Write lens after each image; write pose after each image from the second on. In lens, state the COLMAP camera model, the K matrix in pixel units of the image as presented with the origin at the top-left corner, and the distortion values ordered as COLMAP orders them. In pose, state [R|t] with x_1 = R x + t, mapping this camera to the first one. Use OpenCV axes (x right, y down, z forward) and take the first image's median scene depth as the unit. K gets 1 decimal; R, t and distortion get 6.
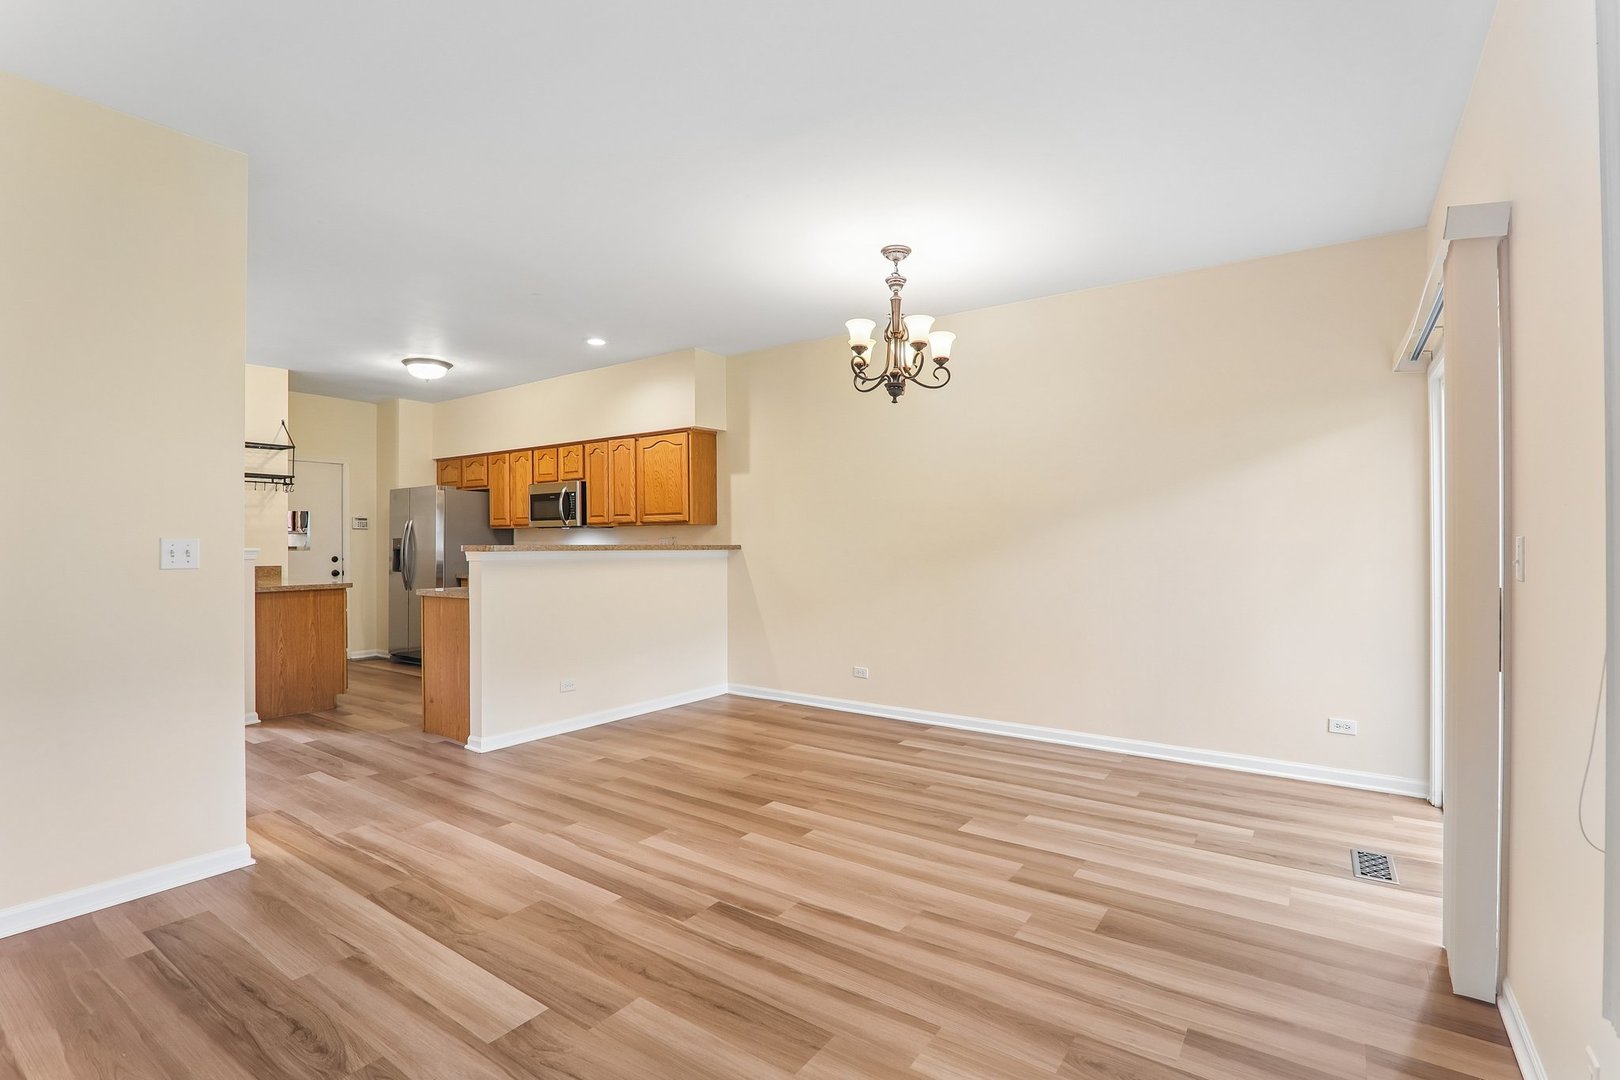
lens RADIAL K [[754.8, 0, 809.9], [0, 754.8, 539.1], [0, 0, 1]] dist [-0.017473, 0.001664]
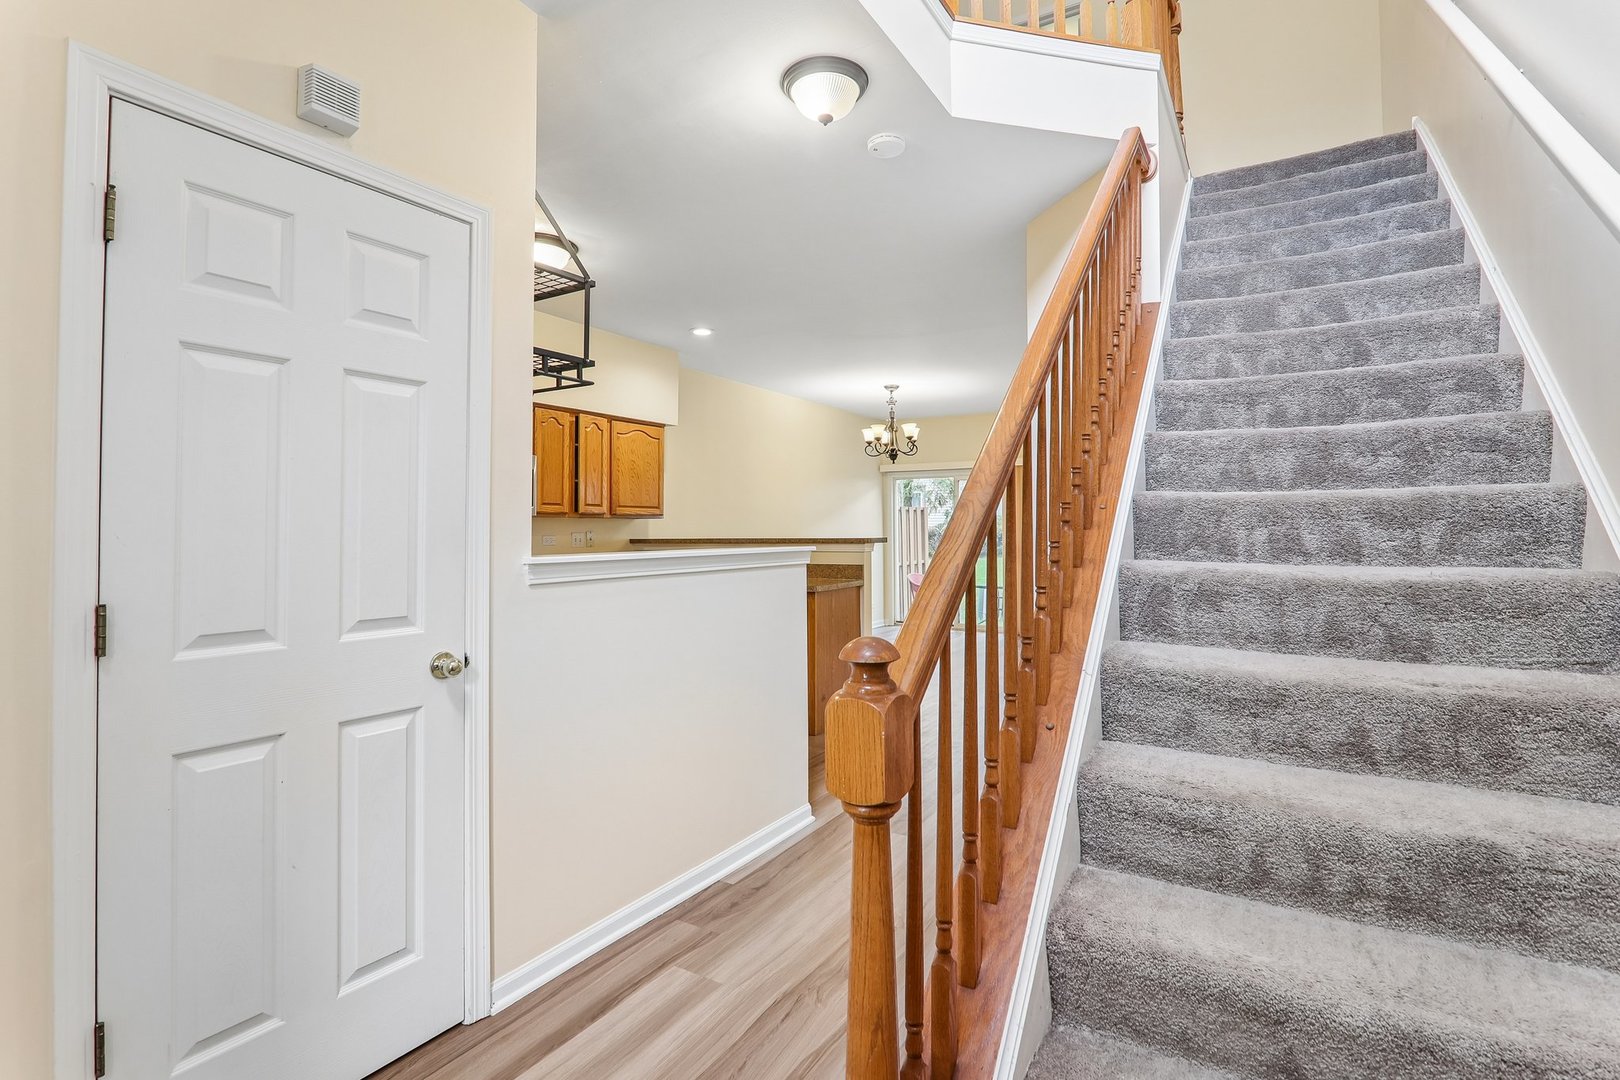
lens RADIAL K [[754.8, 0, 820.3], [0, 754.8, 529.1], [0, 0, 1]] dist [-0.017473, 0.001664]
pose [[-0.070780, 0.007471, 0.997464, -1.537803], [0.002900, 0.999969, -0.007284, 0.003213], [-0.997488, 0.002377, -0.070799, 1.111470]]
